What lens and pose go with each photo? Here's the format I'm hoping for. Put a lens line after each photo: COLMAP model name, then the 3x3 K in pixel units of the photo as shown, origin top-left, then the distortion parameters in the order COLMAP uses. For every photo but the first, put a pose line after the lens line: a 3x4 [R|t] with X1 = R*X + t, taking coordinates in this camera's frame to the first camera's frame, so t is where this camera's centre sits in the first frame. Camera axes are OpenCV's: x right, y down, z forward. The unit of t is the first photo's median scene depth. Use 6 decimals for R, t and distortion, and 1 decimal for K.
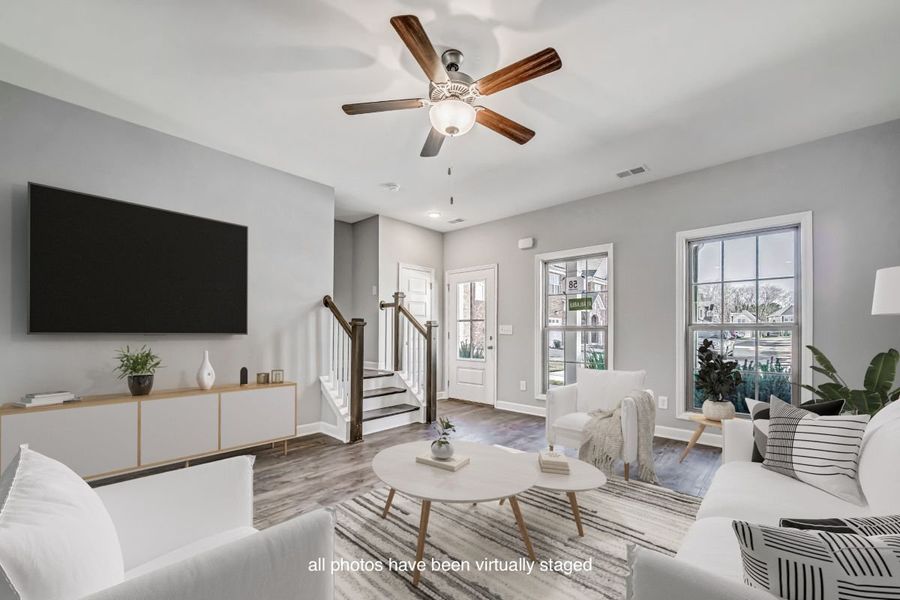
lens RADIAL K [[365.4, 0, 453.2], [0, 365.4, 321.5], [0, 0, 1]] dist [0.003188, 0.000234]
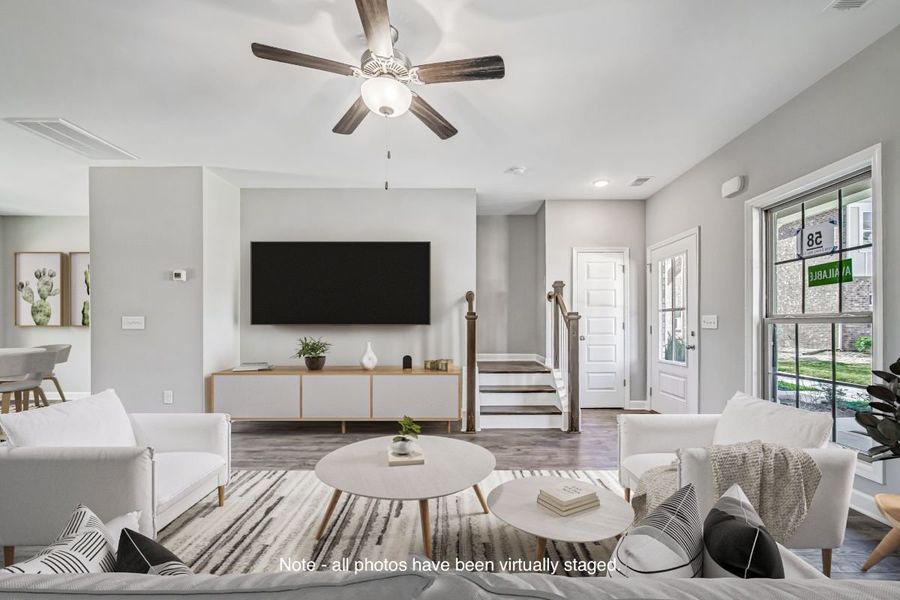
lens RADIAL K [[365.4, 0, 448.9], [0, 365.4, 324.3], [0, 0, 1]] dist [0.003188, 0.000234]
pose [[0.689724, -0.007619, -0.724032, 0.341713], [0.025689, 0.999573, 0.013952, 0.005802], [0.723617, -0.028223, 0.689625, 0.201687]]
